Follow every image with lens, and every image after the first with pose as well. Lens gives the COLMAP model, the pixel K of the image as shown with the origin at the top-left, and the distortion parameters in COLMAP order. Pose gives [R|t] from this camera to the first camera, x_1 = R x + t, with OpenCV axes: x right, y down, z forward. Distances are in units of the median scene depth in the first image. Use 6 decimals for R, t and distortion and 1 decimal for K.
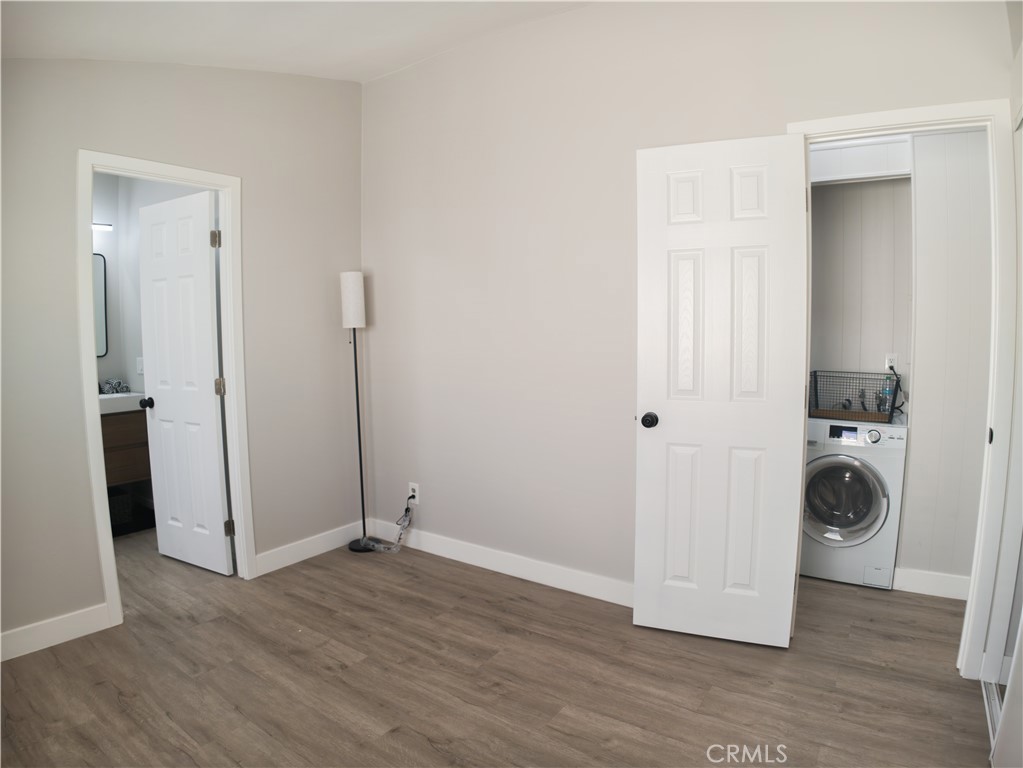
lens RADIAL K [[586.6, 0, 511.5], [0, 586.6, 384.0], [0, 0, 1]] dist [-0.147530, 0.020007]
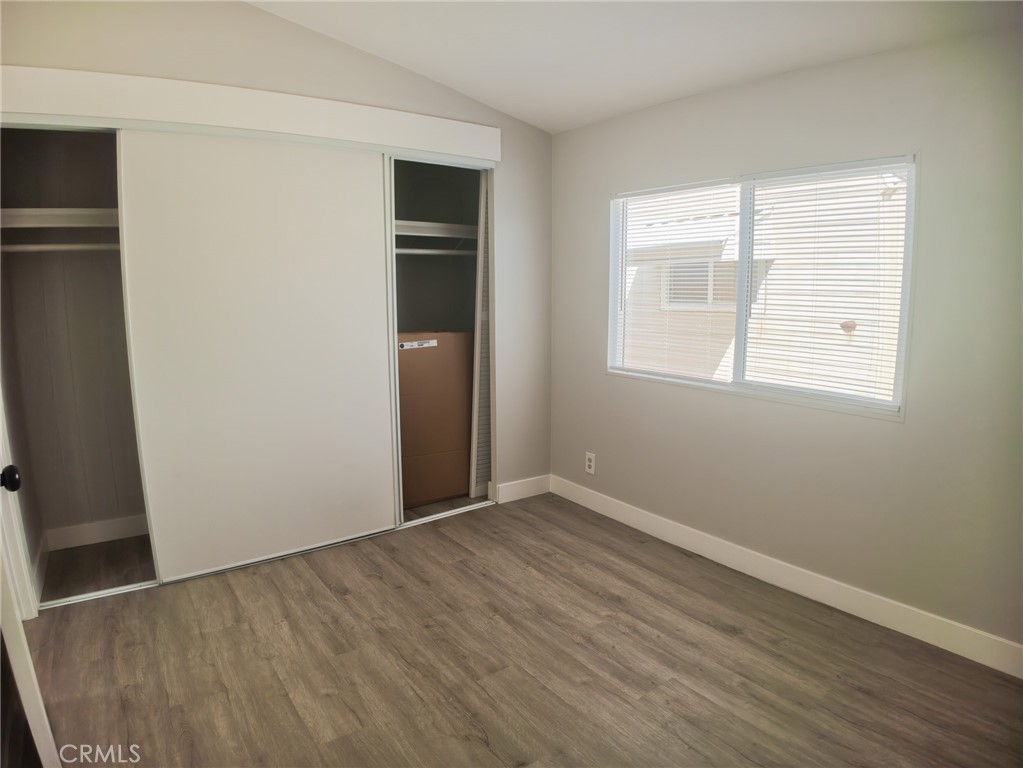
lens RADIAL K [[586.6, 0, 511.5], [0, 586.6, 384.0], [0, 0, 1]] dist [-0.147530, 0.020007]
pose [[-0.946896, -0.044396, 0.318462, -0.440834], [0.033175, 0.971647, 0.234096, -0.146514], [-0.319825, 0.232230, -0.918576, 1.645703]]
